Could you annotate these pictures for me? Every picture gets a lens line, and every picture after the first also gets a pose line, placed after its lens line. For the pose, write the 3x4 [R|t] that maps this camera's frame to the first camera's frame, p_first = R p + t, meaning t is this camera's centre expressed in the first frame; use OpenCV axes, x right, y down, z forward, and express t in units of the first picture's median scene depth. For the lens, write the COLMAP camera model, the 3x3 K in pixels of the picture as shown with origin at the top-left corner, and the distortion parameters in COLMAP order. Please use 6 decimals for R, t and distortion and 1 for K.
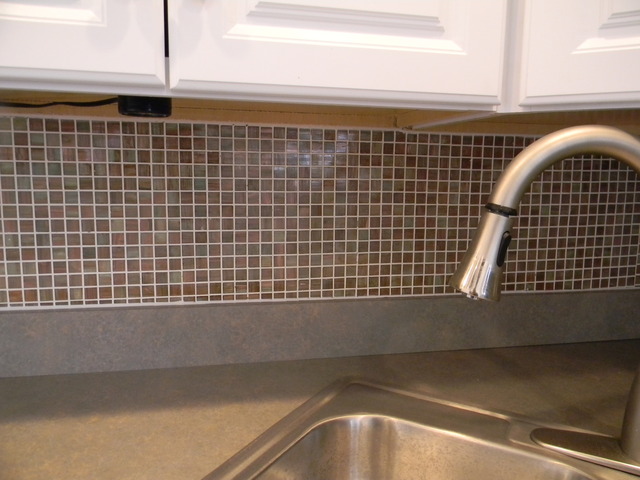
lens RADIAL K [[513.4, 0, 321.6], [0, 513.4, 239.9], [0, 0, 1]] dist [0.006107, -0.023640]
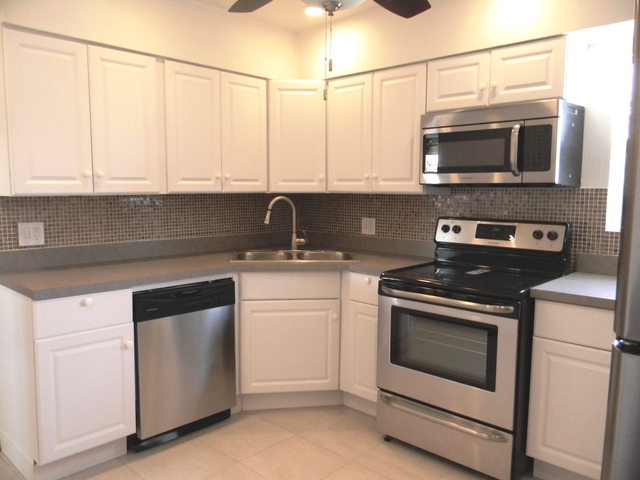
lens RADIAL K [[513.4, 0, 319.2], [0, 513.4, 239.0], [0, 0, 1]] dist [0.006107, -0.023640]
pose [[0.841233, -0.068737, 0.536285, -2.454405], [0.087321, 0.996137, -0.009298, 0.394219], [-0.533574, 0.054651, 0.843986, -4.453679]]
